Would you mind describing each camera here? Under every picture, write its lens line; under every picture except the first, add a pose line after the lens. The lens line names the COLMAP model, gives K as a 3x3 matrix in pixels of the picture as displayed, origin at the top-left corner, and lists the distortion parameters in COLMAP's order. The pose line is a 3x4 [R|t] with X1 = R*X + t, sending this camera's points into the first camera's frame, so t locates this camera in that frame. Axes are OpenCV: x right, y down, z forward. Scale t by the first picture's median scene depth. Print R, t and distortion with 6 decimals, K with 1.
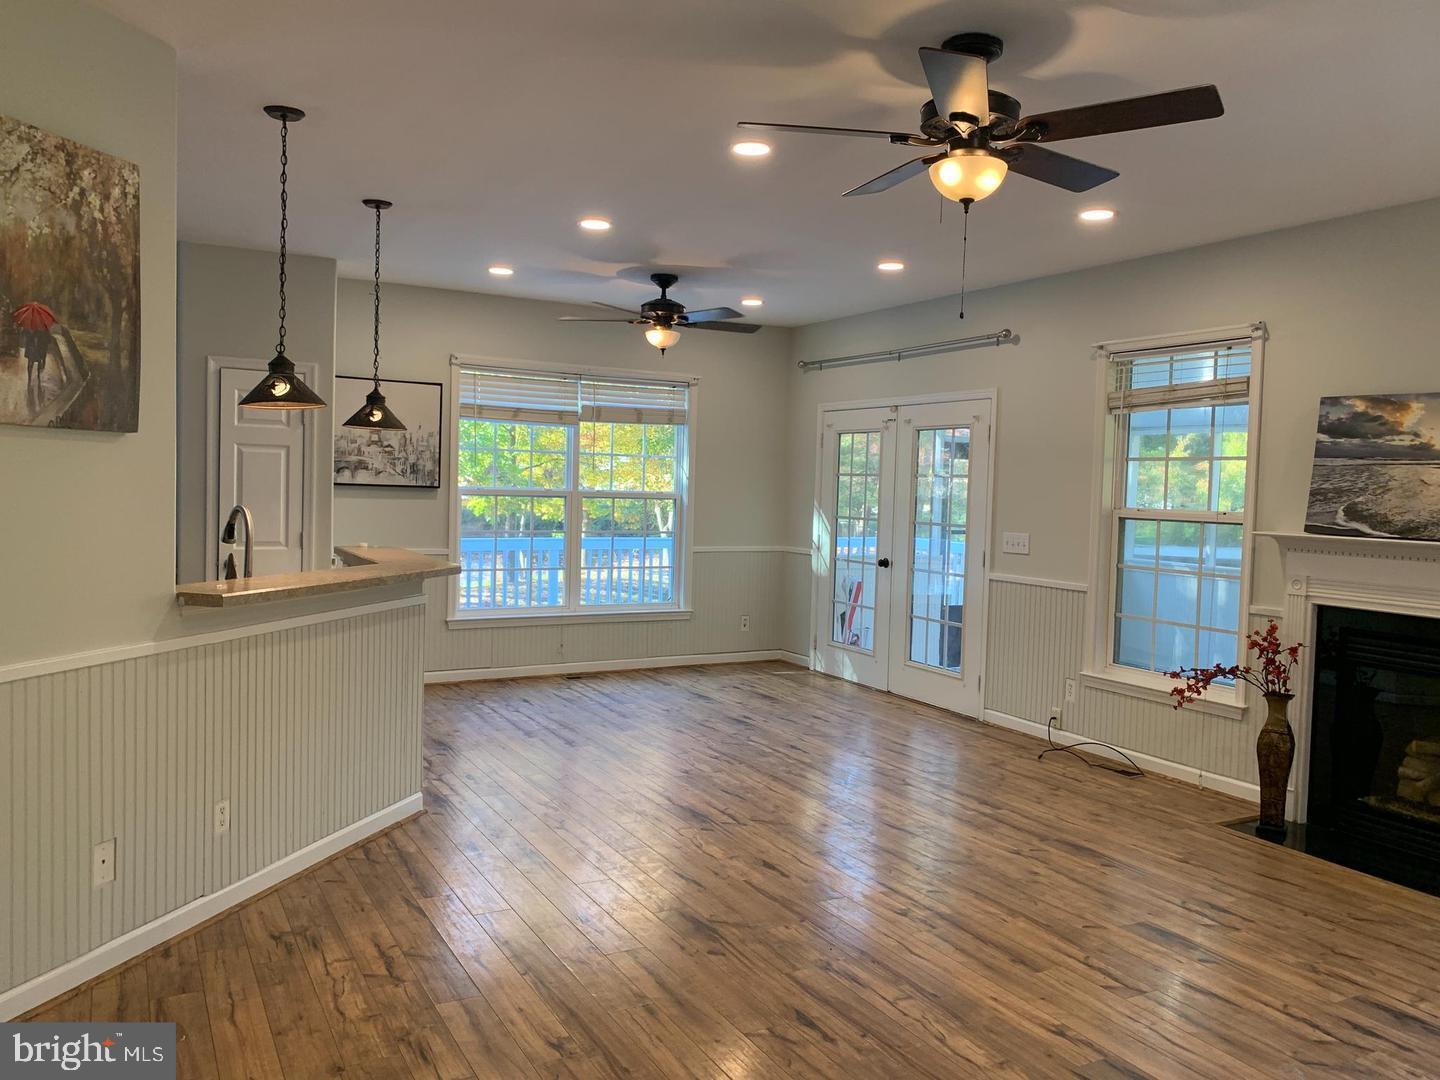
lens RADIAL K [[1093.4, 0, 720.0], [0, 1093.4, 540.0], [0, 0, 1]] dist [0.055275, -0.061669]
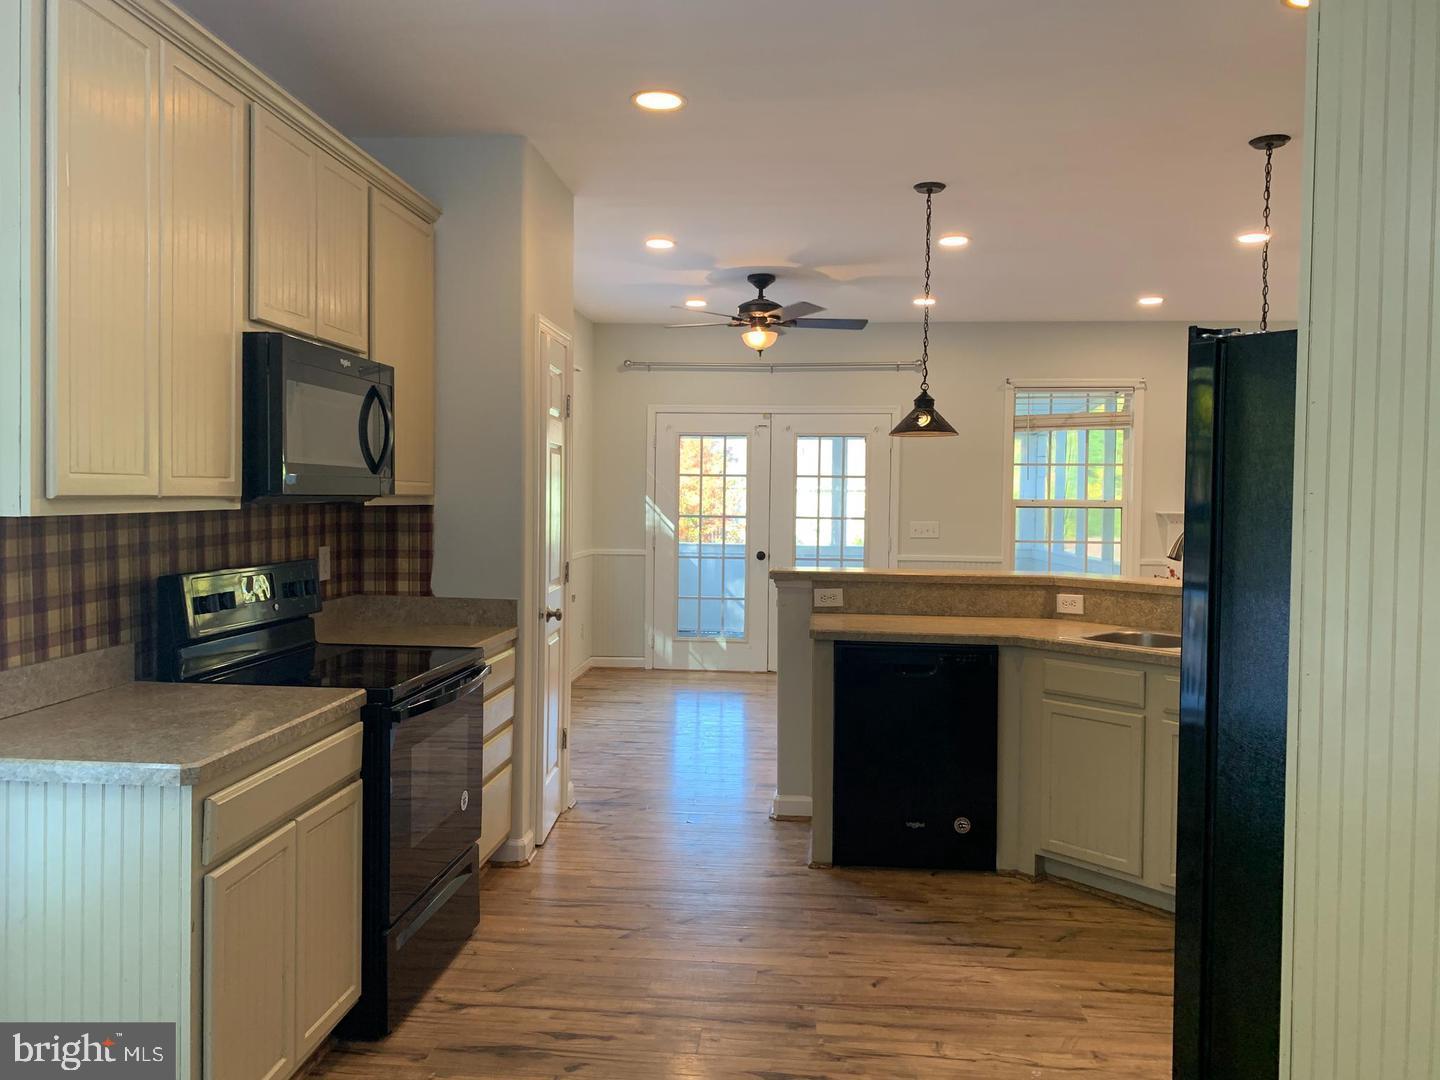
lens RADIAL K [[1093.4, 0, 720.0], [0, 1093.4, 540.0], [0, 0, 1]] dist [0.055275, -0.061669]
pose [[0.559208, -0.058516, 0.826960, -1.147922], [0.050460, 0.998059, 0.036502, -0.055609], [-0.827491, 0.021316, 0.561075, 0.623259]]
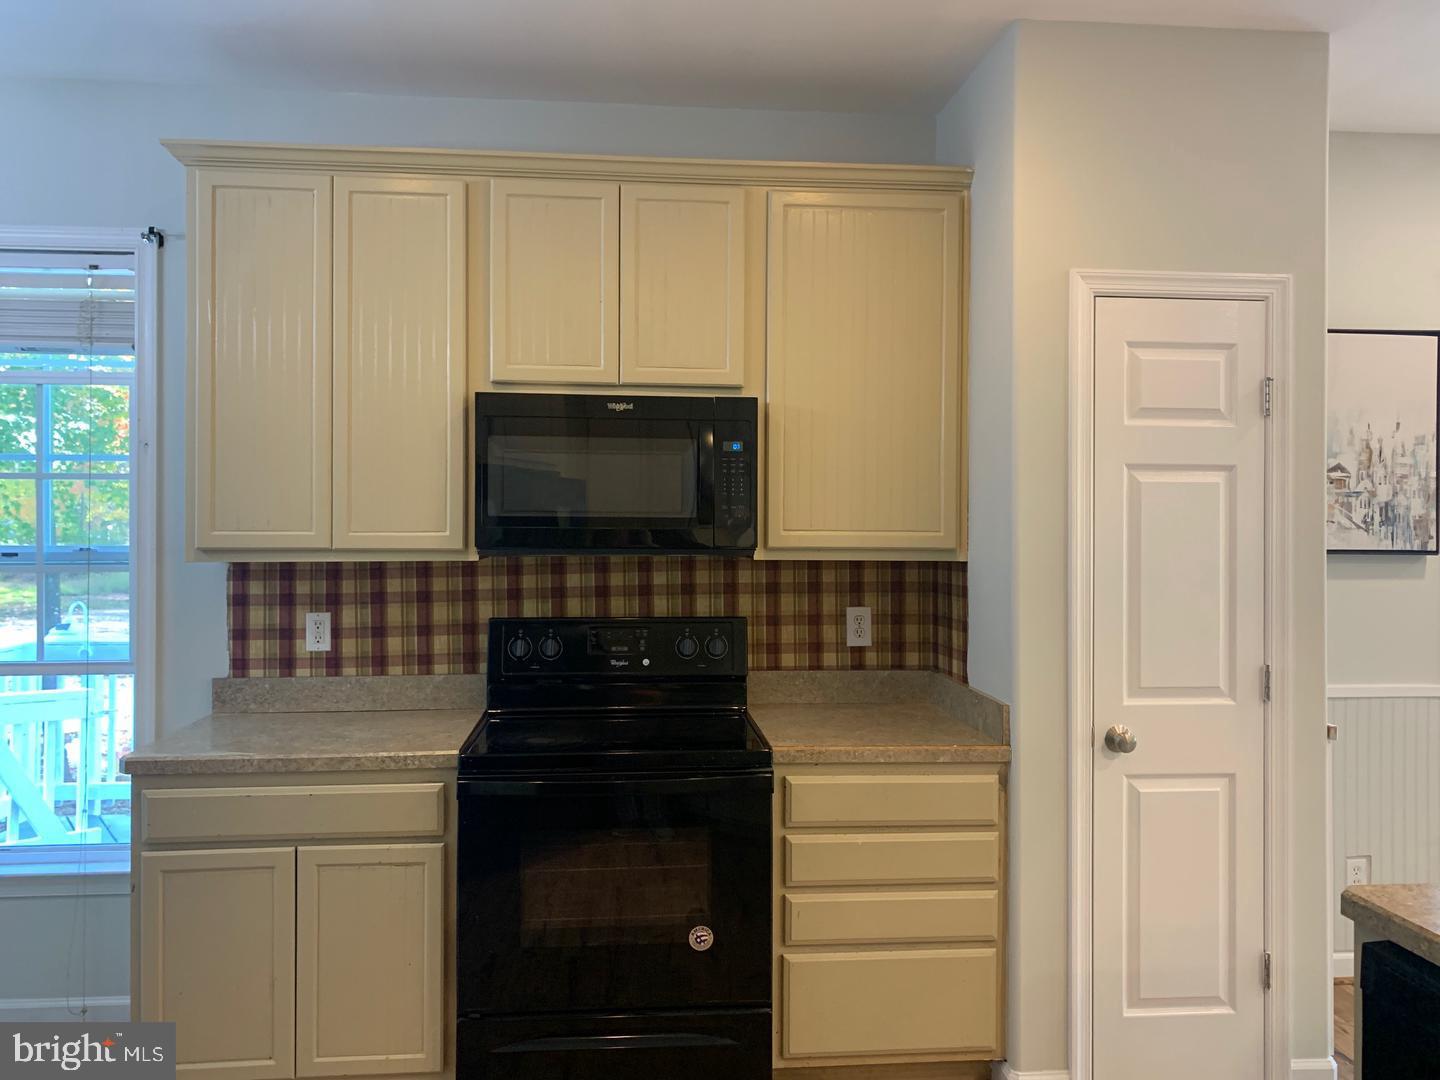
lens RADIAL K [[1112.5, 0, 720.0], [0, 1112.5, 540.0], [0, 0, 1]] dist [0.094021, -0.179741]
pose [[0.912170, -0.024591, -0.409073, -0.487772], [0.003778, 0.998660, -0.051610, -0.043248], [0.409794, 0.045532, 0.911041, 0.639524]]
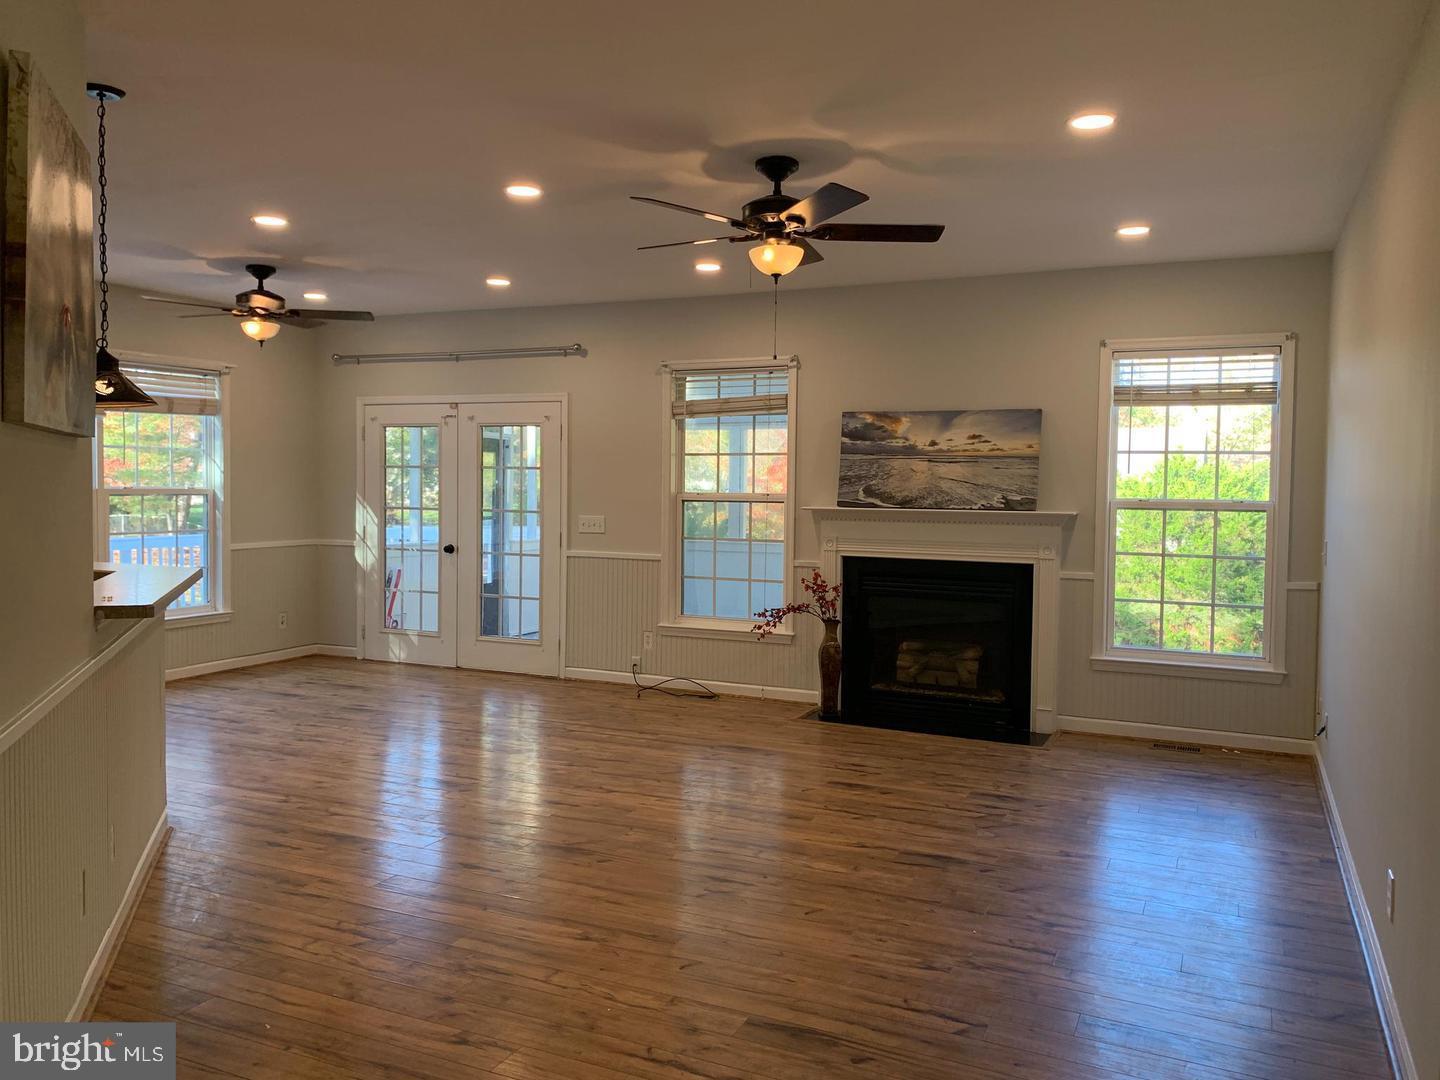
lens RADIAL K [[1085.2, 0, 720.0], [0, 1085.2, 540.0], [0, 0, 1]] dist [0.140583, -0.295537]
pose [[0.808297, -0.051088, 0.586555, -0.396784], [0.043384, 0.998688, 0.027199, -0.007734], [-0.587175, 0.003462, 0.809453, -0.047638]]
